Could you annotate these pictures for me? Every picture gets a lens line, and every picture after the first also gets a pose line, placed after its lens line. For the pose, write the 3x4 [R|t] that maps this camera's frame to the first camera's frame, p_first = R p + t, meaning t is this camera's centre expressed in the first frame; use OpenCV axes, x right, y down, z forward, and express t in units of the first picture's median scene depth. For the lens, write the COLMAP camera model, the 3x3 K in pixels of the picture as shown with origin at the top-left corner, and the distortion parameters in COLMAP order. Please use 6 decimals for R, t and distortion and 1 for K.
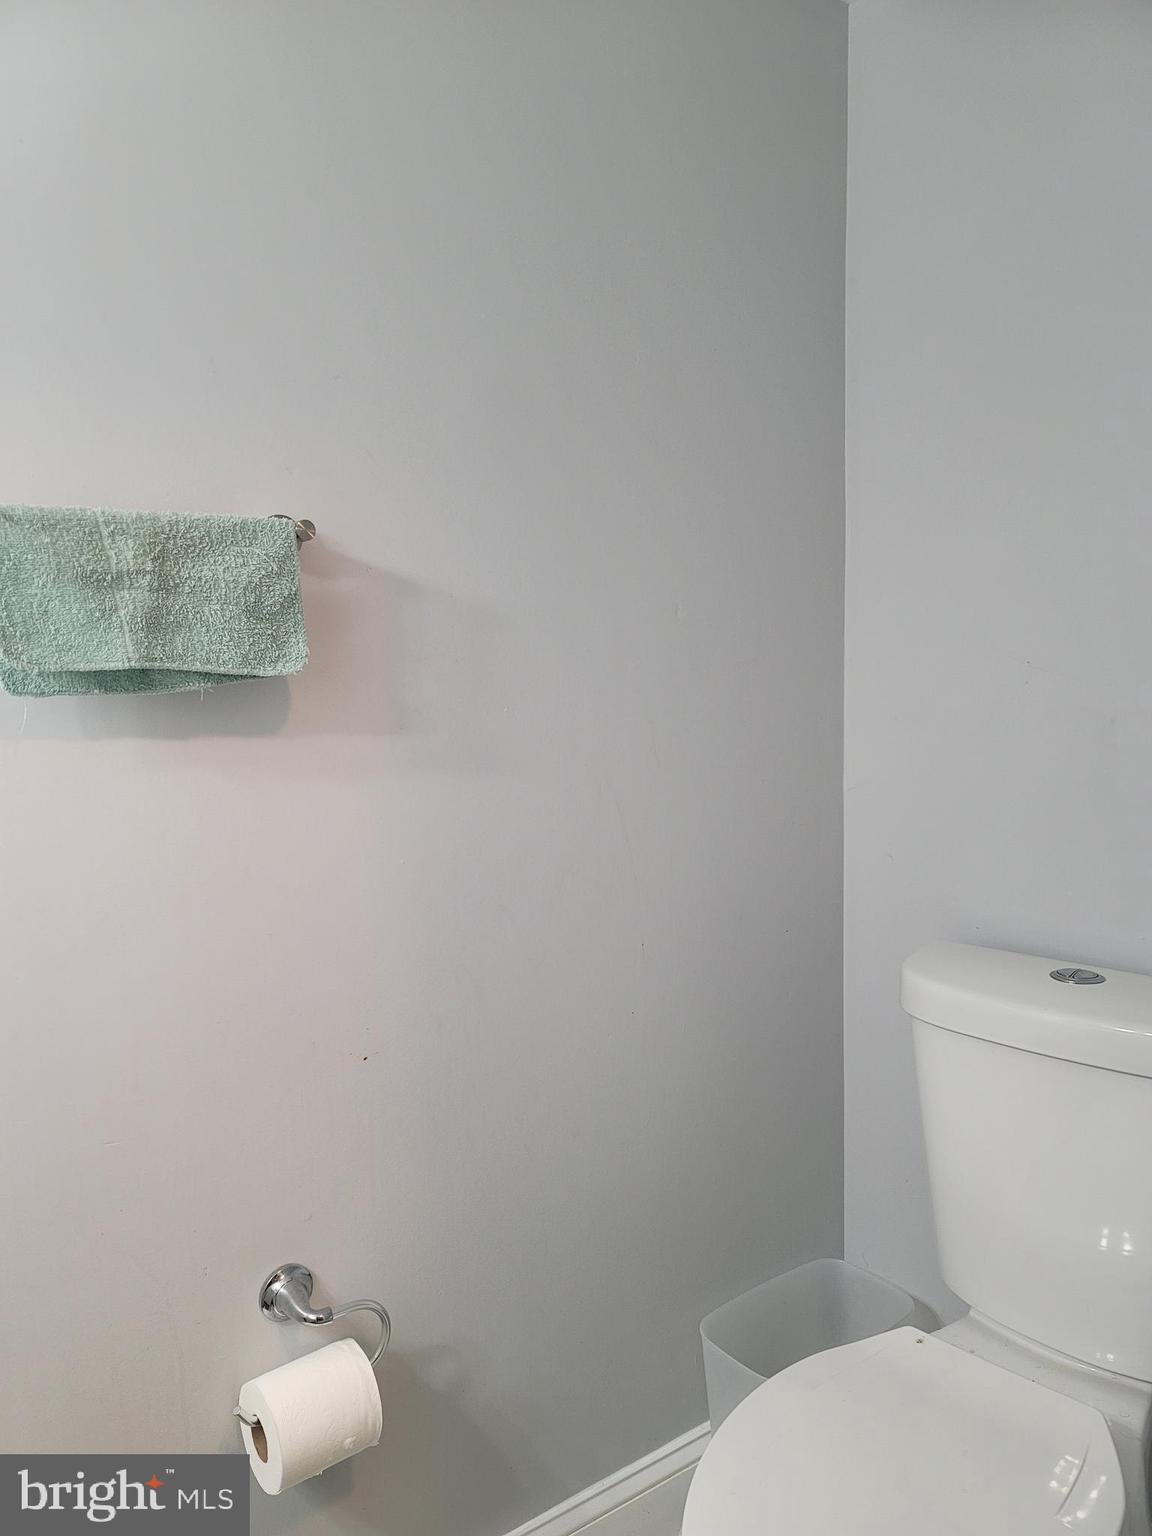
lens RADIAL K [[1141.2, 0, 579.6], [0, 1141.2, 775.9], [0, 0, 1]] dist [0.038067, -0.002336]
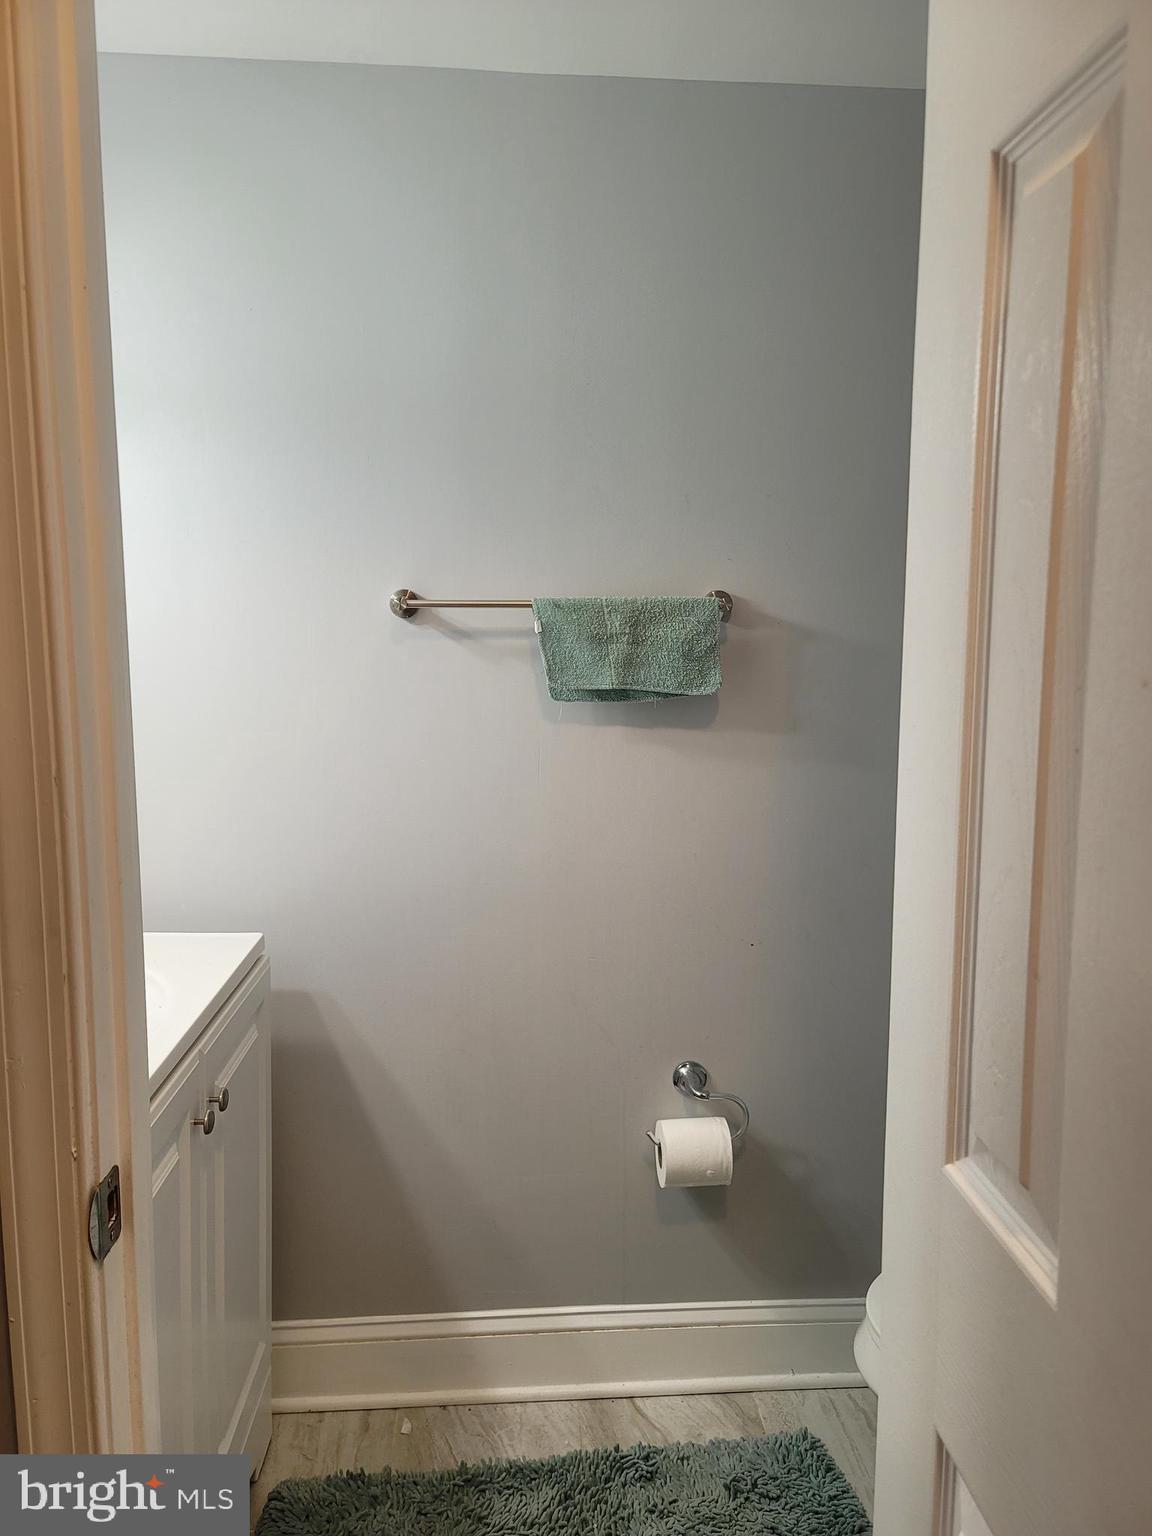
lens RADIAL K [[1141.2, 0, 579.6], [0, 1141.2, 775.9], [0, 0, 1]] dist [0.038067, -0.002336]
pose [[0.841877, 0.107416, -0.528871, 0.469911], [-0.079265, 0.993975, 0.075704, -0.085069], [0.533816, -0.021812, 0.845319, -0.467225]]
